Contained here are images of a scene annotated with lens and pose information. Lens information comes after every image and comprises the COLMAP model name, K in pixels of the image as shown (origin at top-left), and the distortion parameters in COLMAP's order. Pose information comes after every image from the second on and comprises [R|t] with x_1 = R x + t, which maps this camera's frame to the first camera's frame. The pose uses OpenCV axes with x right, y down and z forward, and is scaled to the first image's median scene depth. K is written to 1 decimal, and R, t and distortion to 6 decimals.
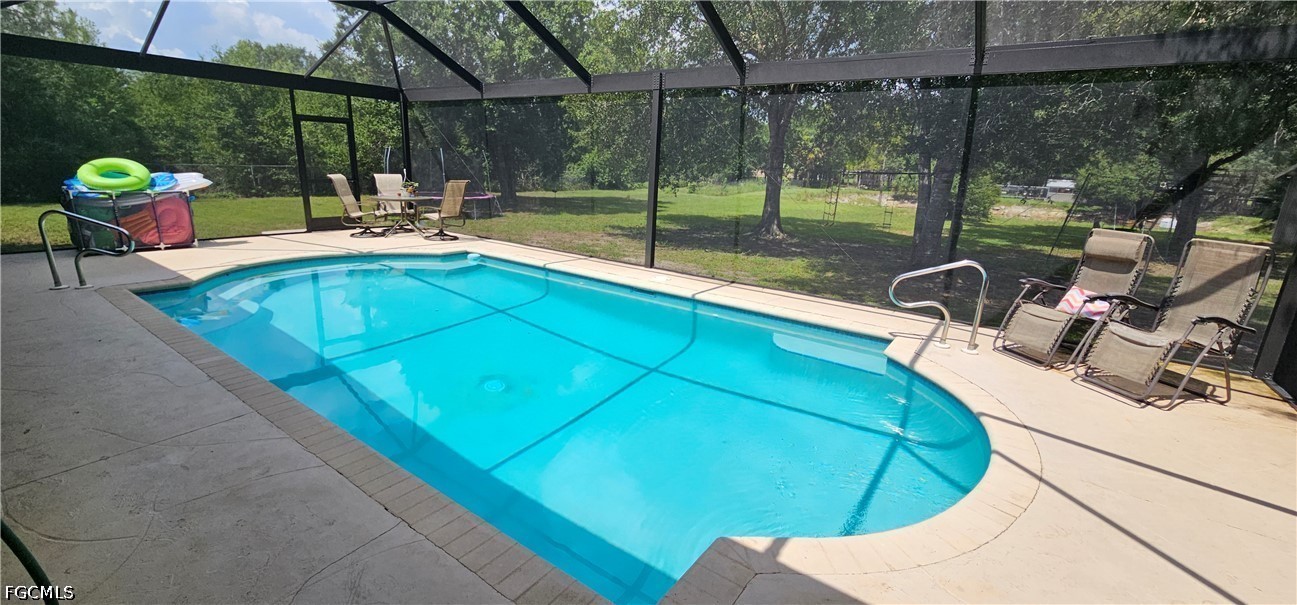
lens RADIAL K [[529.6, 0, 643.2], [0, 529.6, 301.8], [0, 0, 1]] dist [-0.000845, 0.000399]
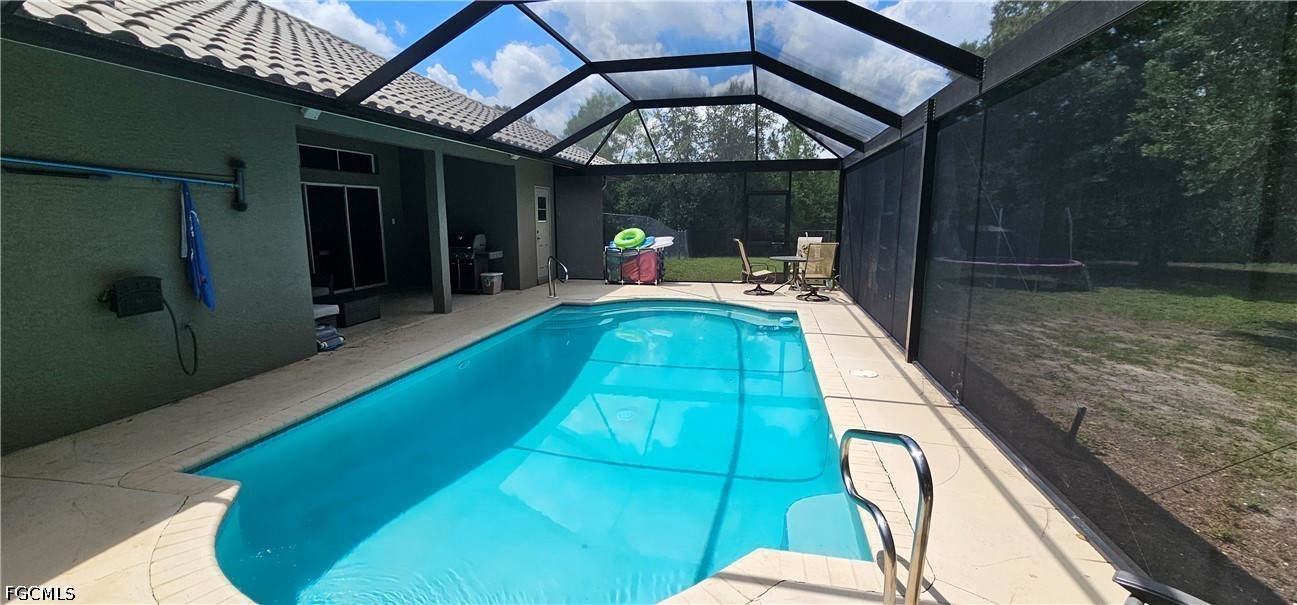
lens RADIAL K [[529.6, 0, 643.2], [0, 529.6, 301.8], [0, 0, 1]] dist [-0.000845, 0.000399]
pose [[0.396874, 0.106710, -0.911649, 0.534224], [-0.212406, 0.976936, 0.021884, -0.086117], [0.892958, 0.184955, 0.410387, 0.378931]]
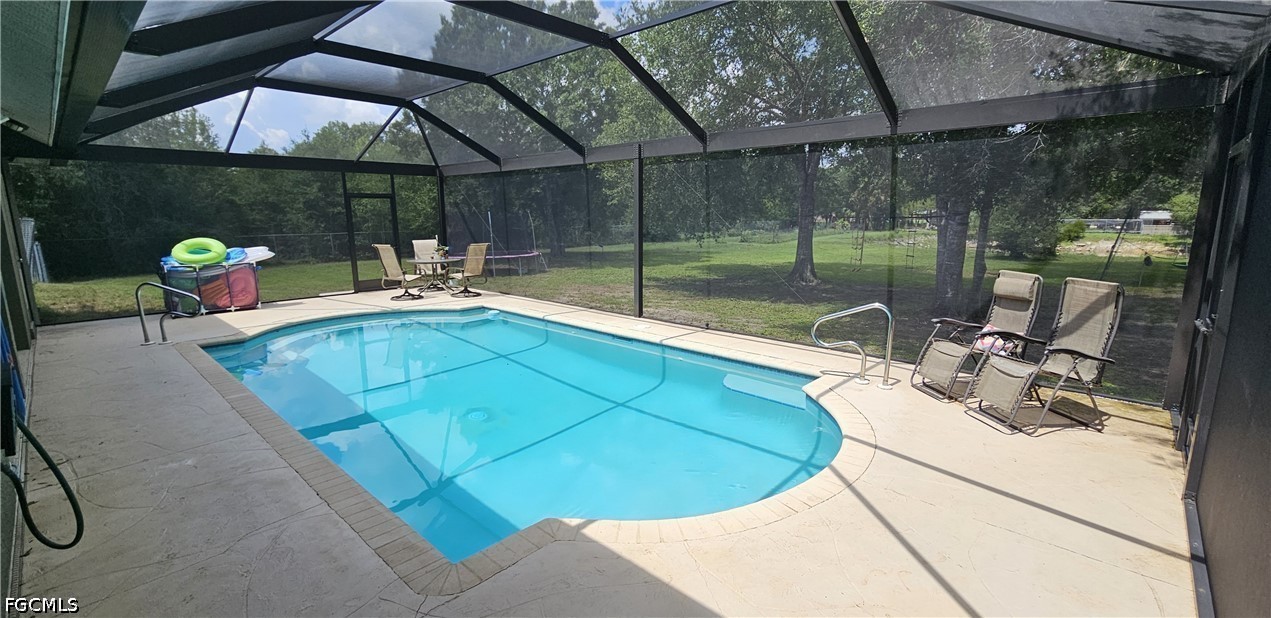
lens RADIAL K [[539.7, 0, 646.4], [0, 539.7, 308.5], [0, 0, 1]] dist [0.000225, -0.000180]
pose [[0.993060, -0.025563, -0.114797, 0.161439], [0.015965, 0.996358, -0.083759, 0.011822], [0.116521, 0.081345, 0.989851, -0.100051]]
